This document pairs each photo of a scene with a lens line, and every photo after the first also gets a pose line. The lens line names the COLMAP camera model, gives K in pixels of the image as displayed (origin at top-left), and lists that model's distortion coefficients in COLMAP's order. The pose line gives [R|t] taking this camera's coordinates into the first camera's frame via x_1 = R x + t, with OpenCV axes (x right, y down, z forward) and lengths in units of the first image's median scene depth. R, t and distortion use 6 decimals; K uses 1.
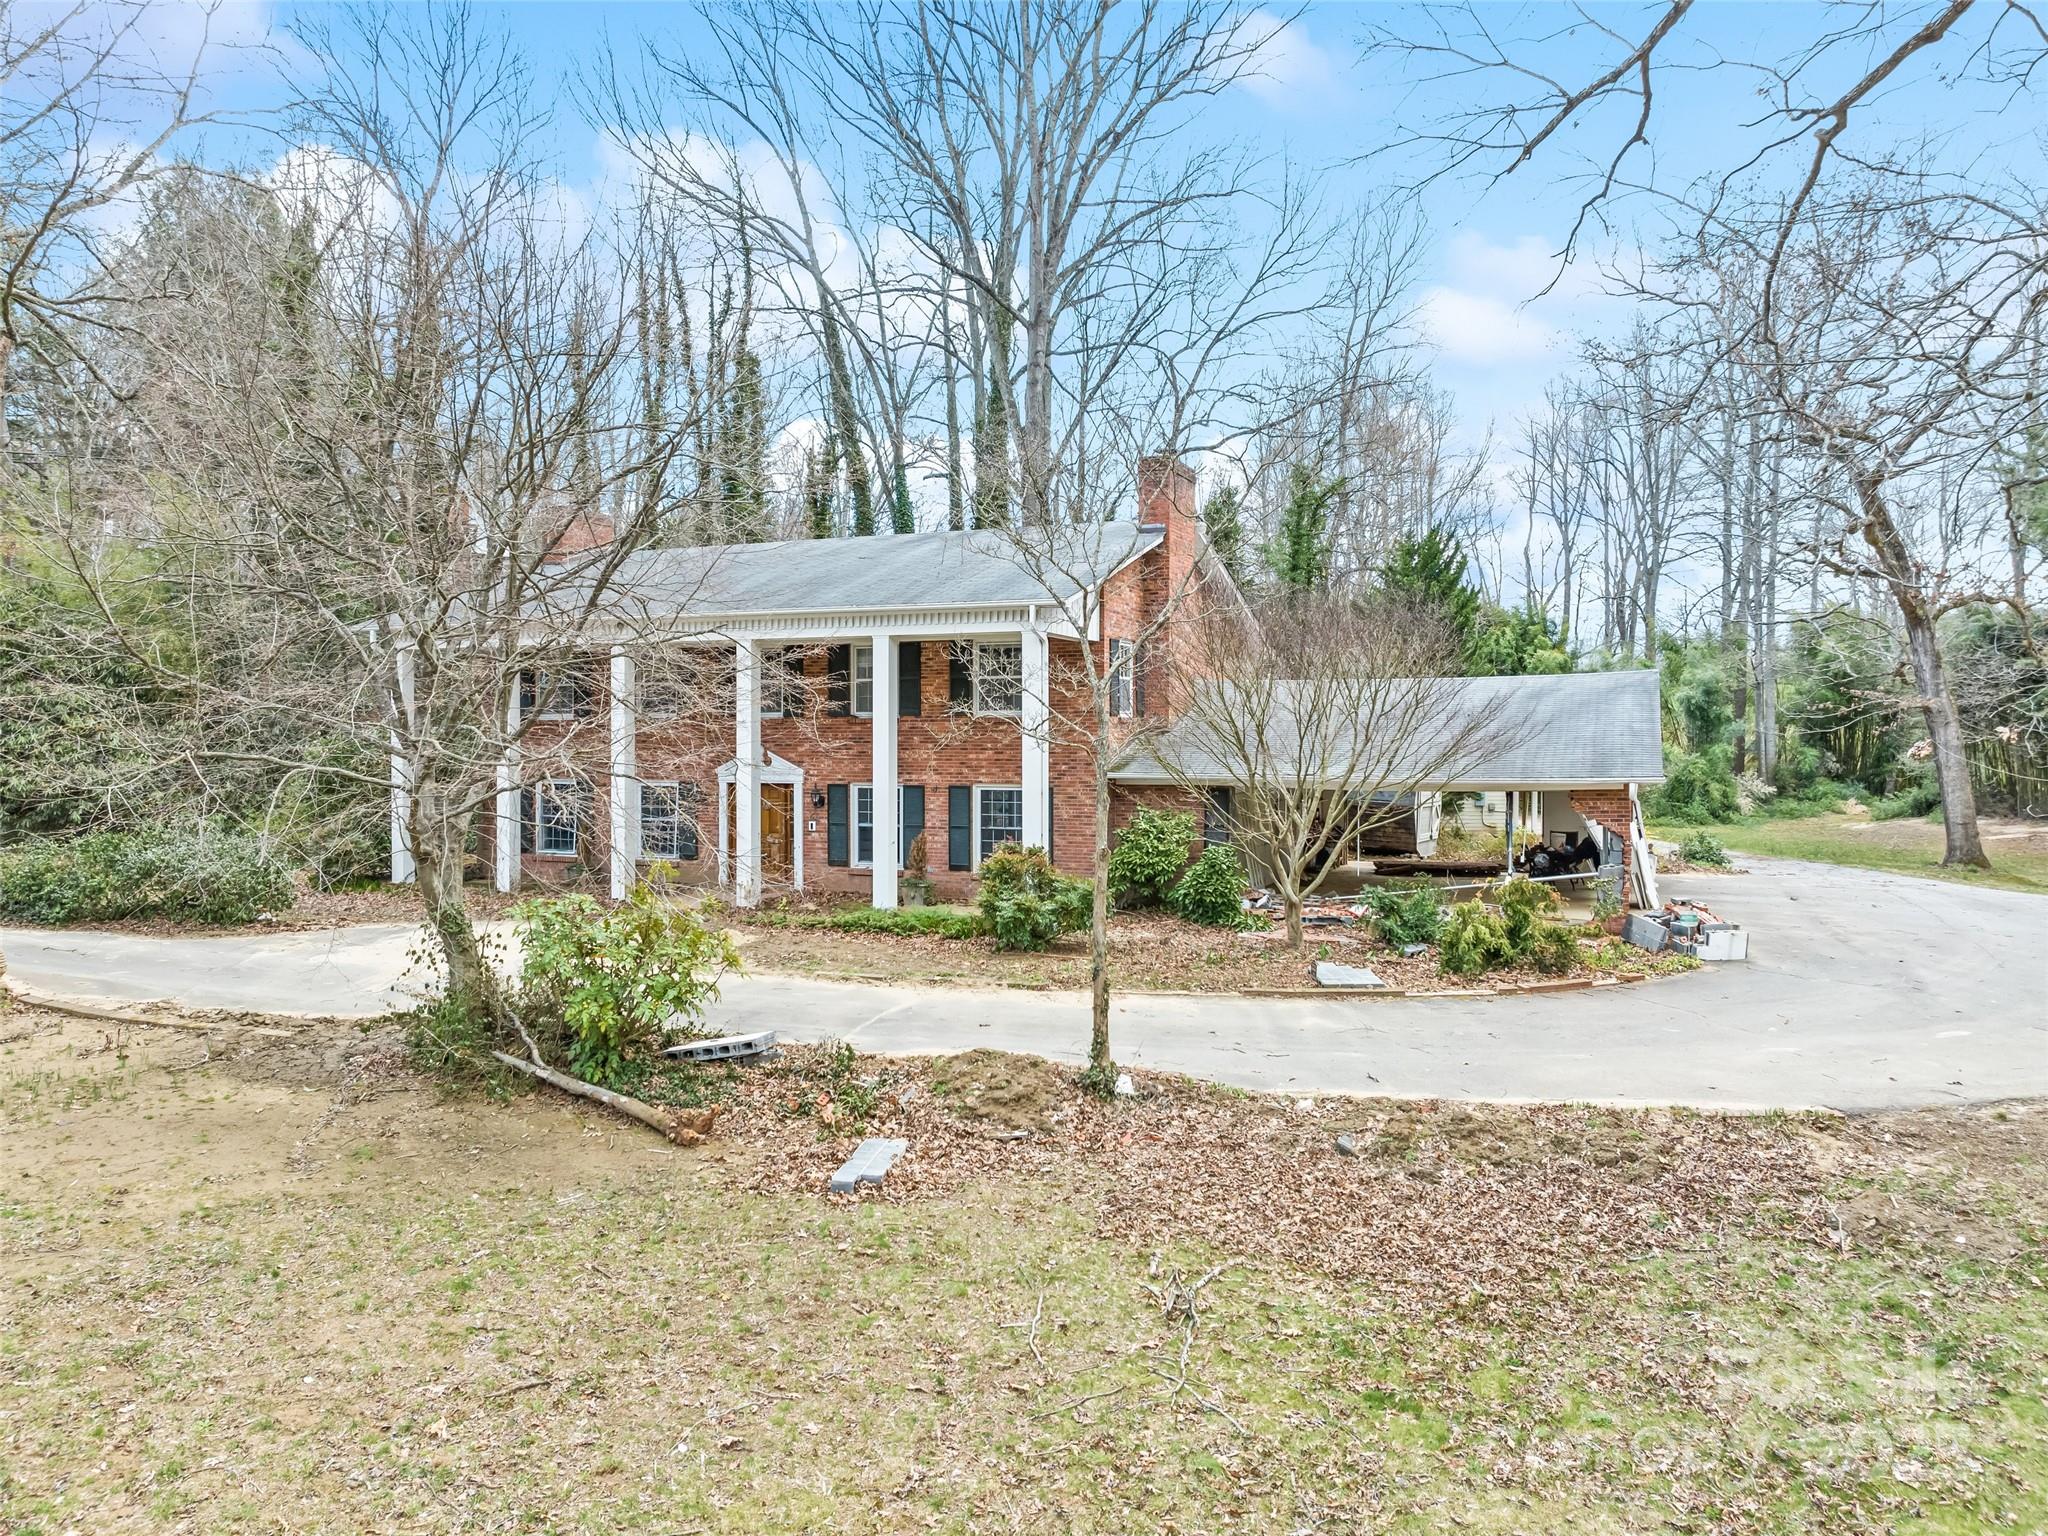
lens RADIAL K [[1440.9, 0, 1050.1], [0, 1440.9, 742.7], [0, 0, 1]] dist [-0.051624, 0.021483]
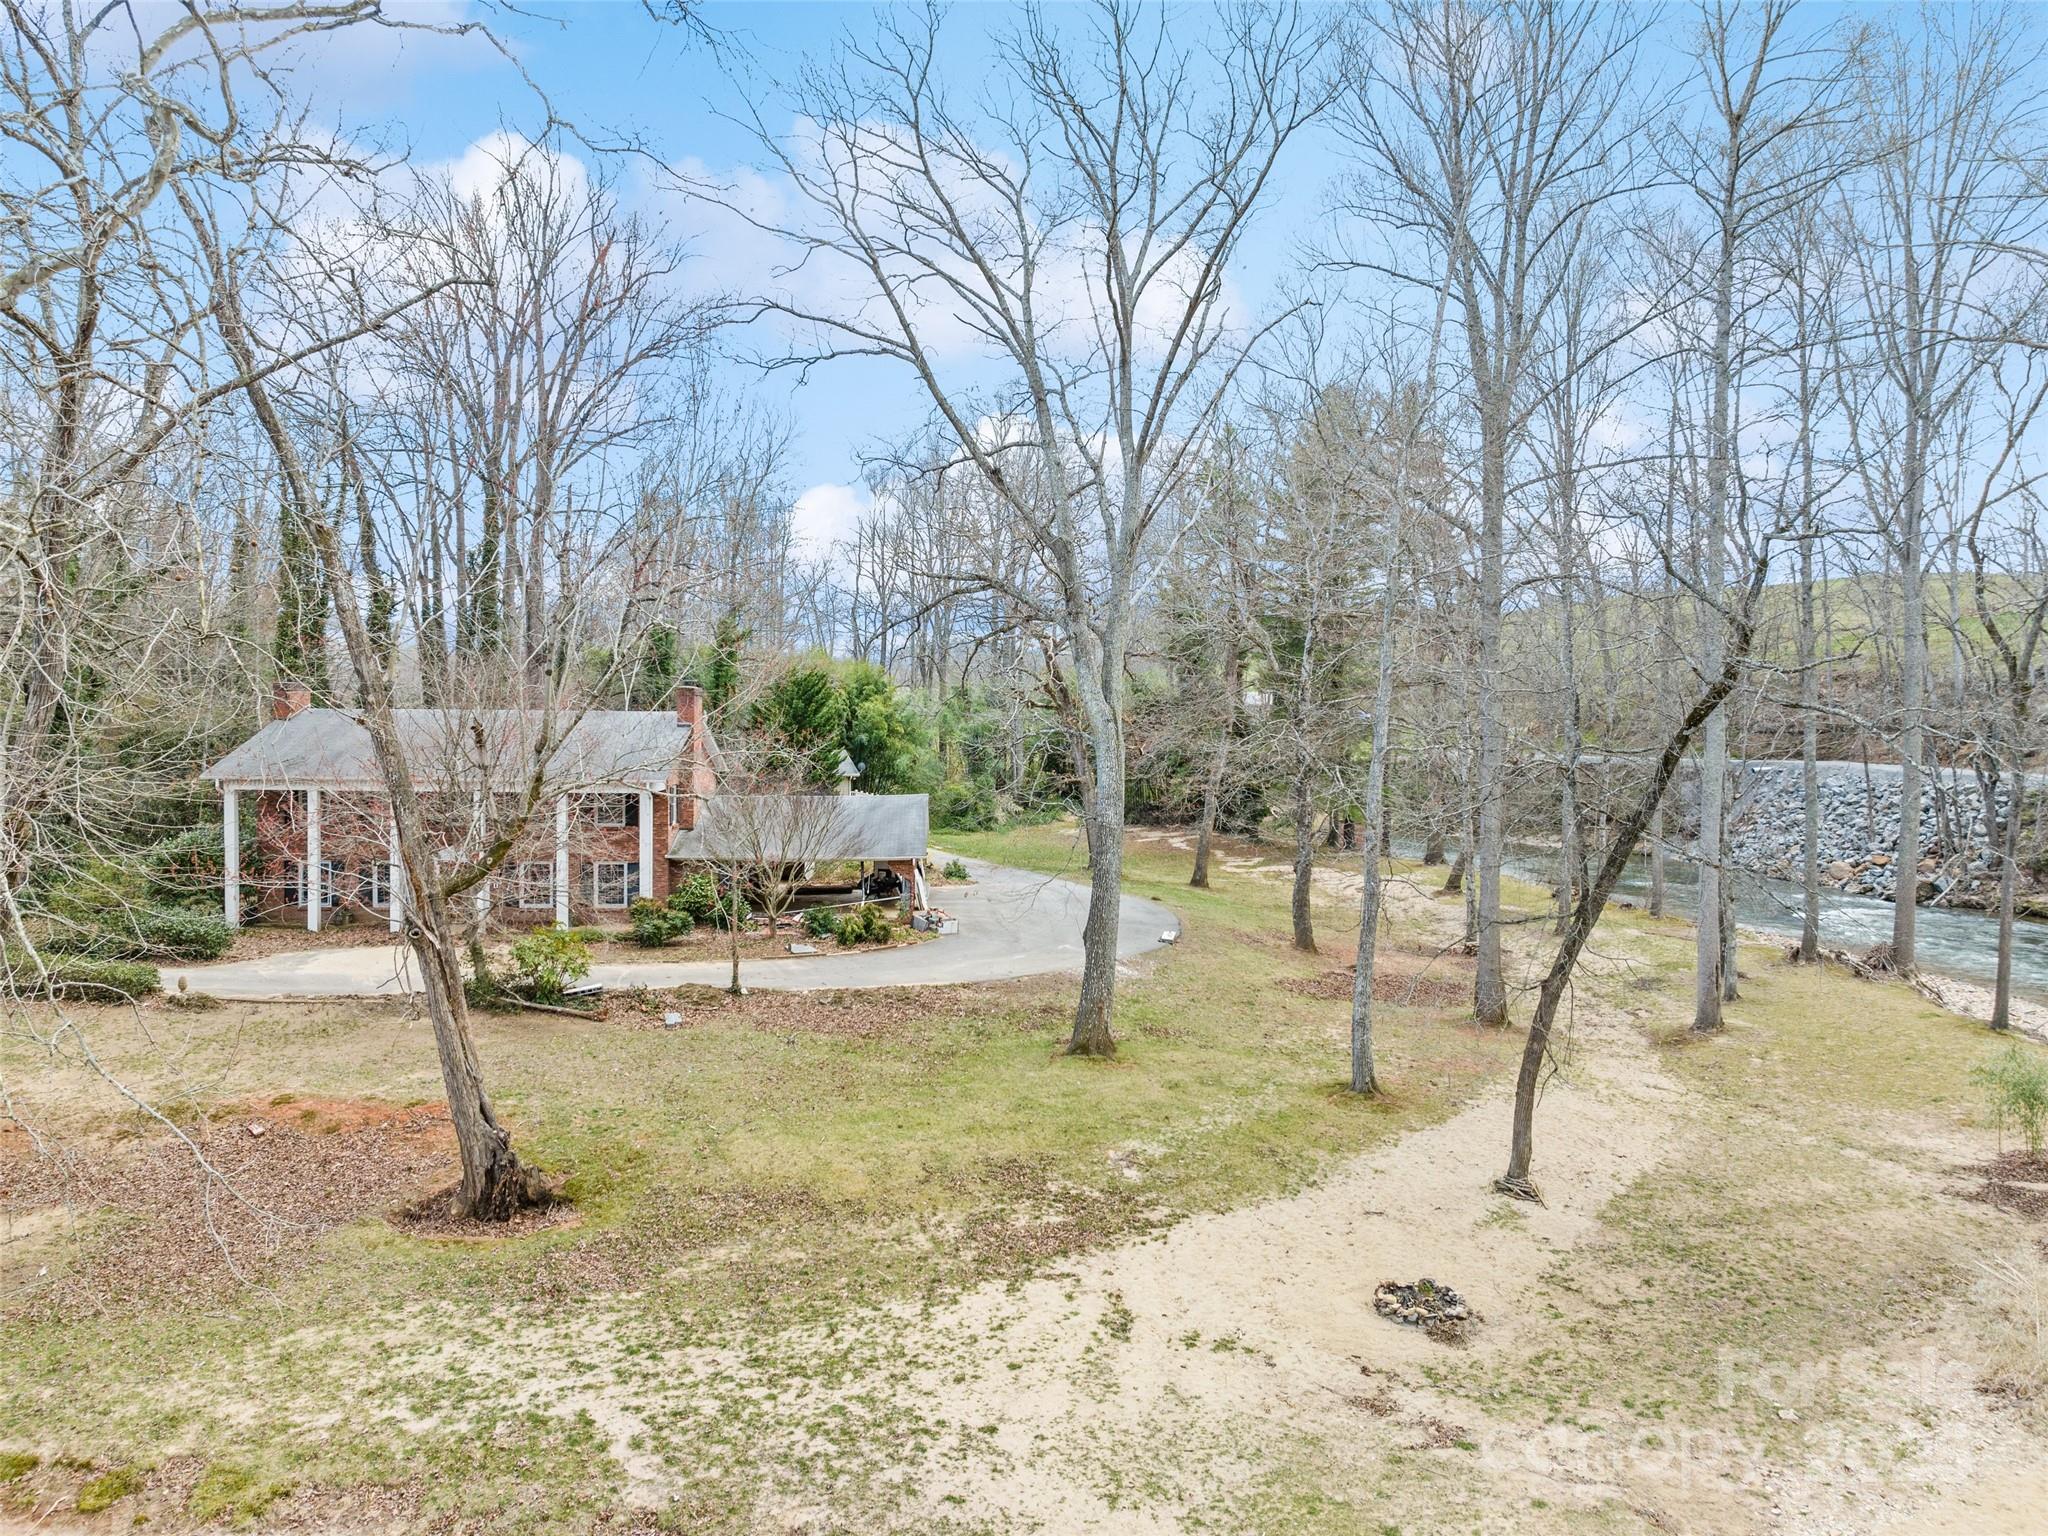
lens RADIAL K [[1440.9, 0, 1023.9], [0, 1440.9, 756.3], [0, 0, 1]] dist [-0.051624, 0.021483]
pose [[0.902620, -0.007250, 0.430378, -0.447842], [-0.004332, 0.999655, 0.025925, -0.205156], [-0.430417, -0.025265, 0.902276, -1.212430]]
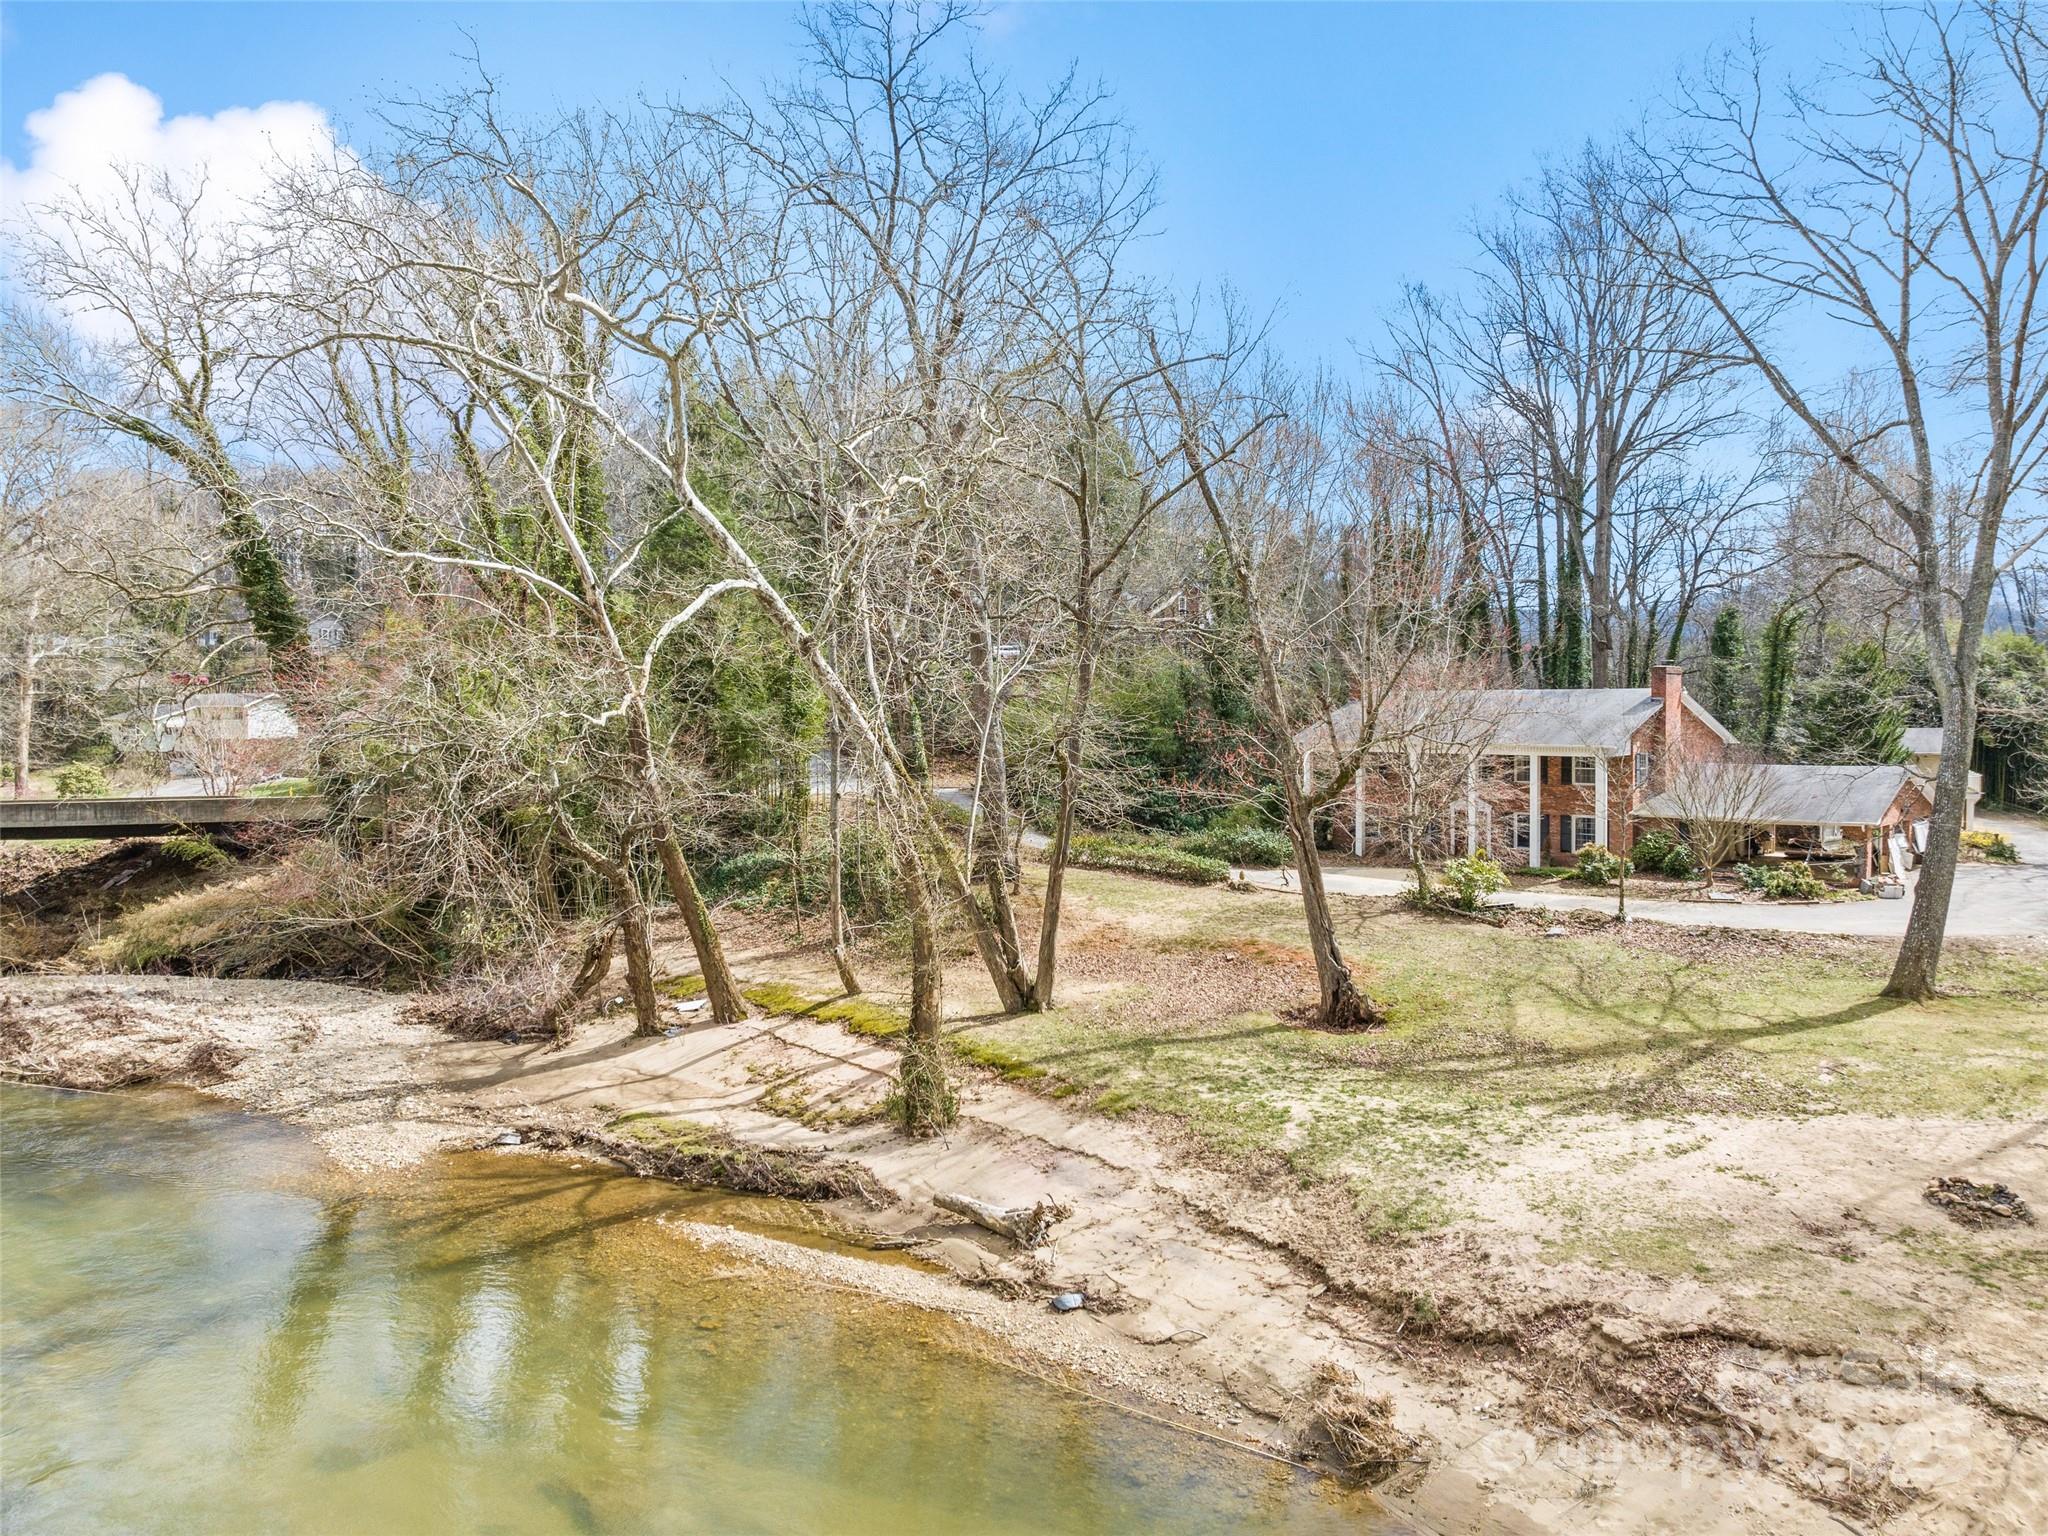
lens RADIAL K [[1440.9, 0, 1042.6], [0, 1440.9, 746.1], [0, 0, 1]] dist [-0.051624, 0.021483]
pose [[0.928113, 0.000955, -0.372296, 0.015177], [0.008325, 0.999693, 0.023318, -0.175968], [0.372204, -0.024741, 0.927821, -1.773231]]
